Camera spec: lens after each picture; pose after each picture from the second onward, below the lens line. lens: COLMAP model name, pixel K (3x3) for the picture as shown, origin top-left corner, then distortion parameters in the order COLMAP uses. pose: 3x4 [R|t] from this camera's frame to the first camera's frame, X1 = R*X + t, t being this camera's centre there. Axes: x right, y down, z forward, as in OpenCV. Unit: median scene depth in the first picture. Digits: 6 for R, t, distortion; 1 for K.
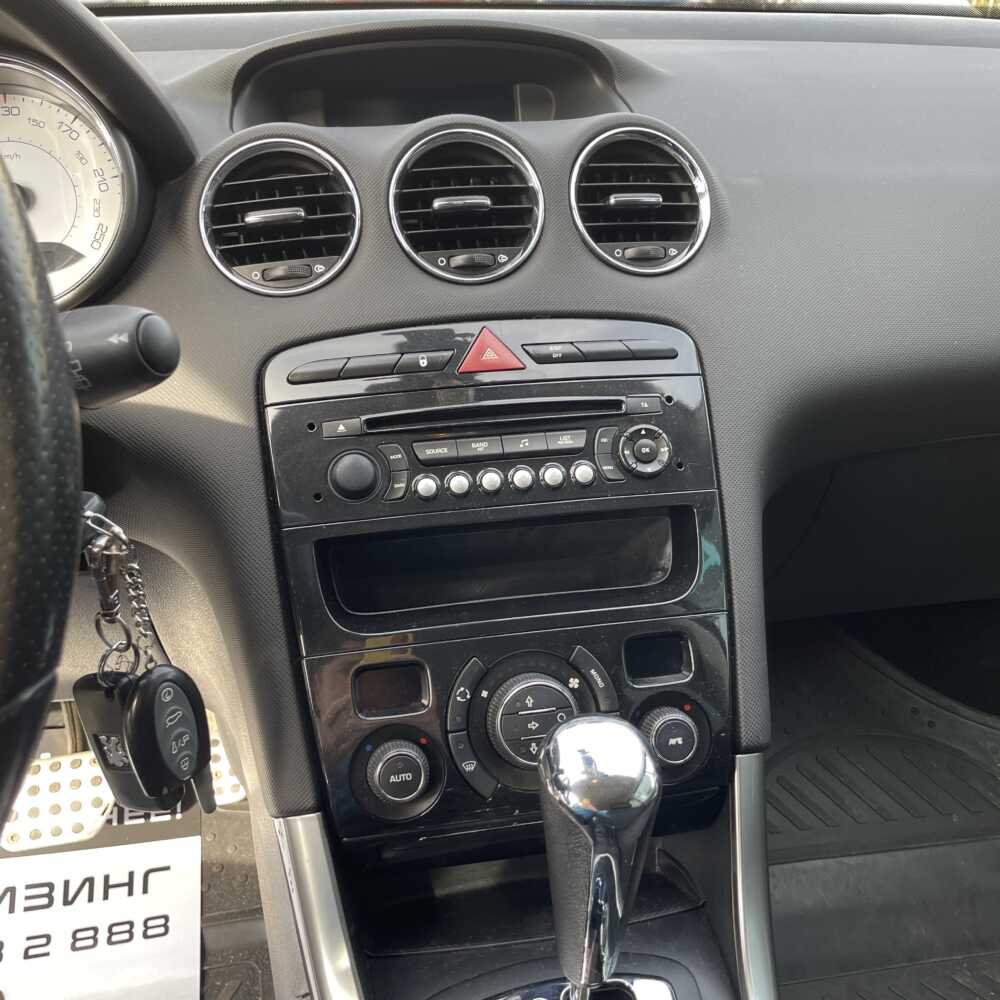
lens RADIAL K [[1019.8, 0, 500.0], [0, 1019.8, 500.0], [0, 0, 1]] dist [0.085437, -0.140523]
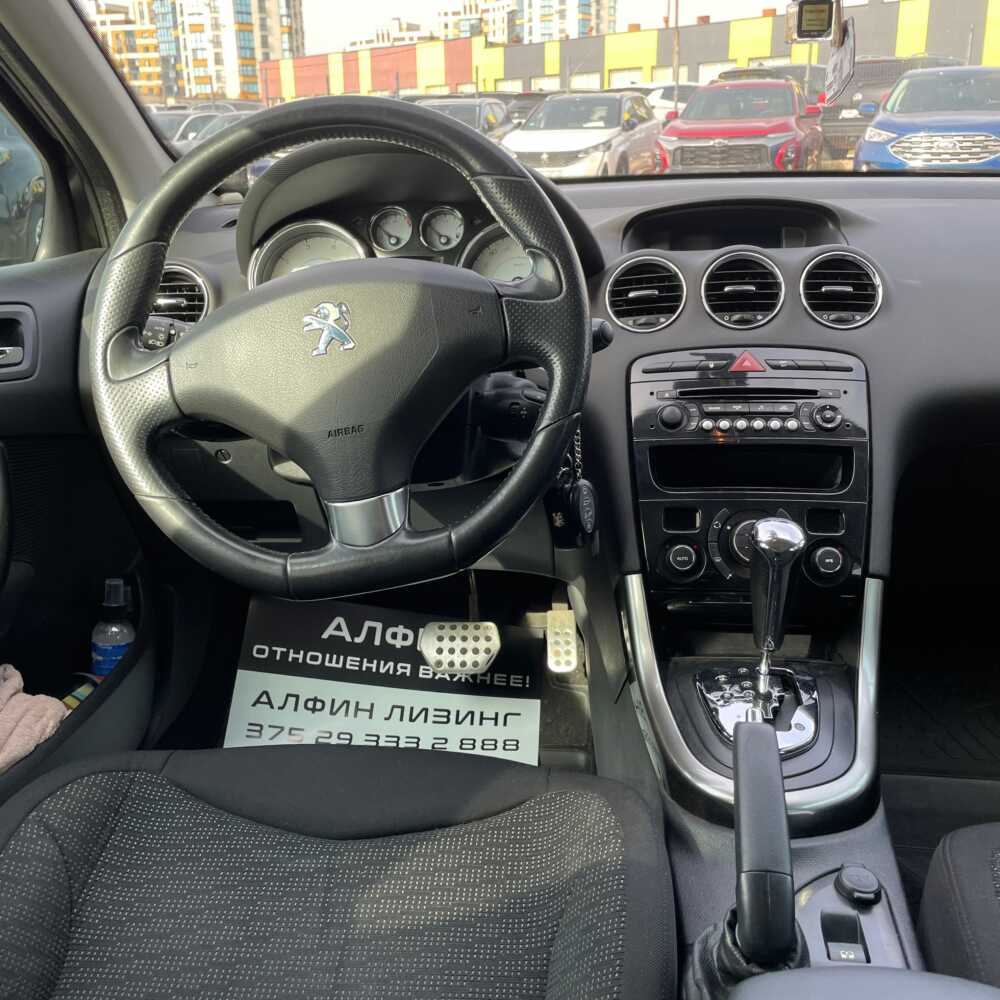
lens RADIAL K [[1043.2, 0, 500.0], [0, 1043.2, 483.6], [0, 0, 1]] dist [0.108377, -0.145861]
pose [[0.957640, 0.071599, -0.278924, 0.108730], [-0.106858, 0.987796, -0.113313, 0.344609], [0.267407, 0.138318, 0.953605, -0.956430]]
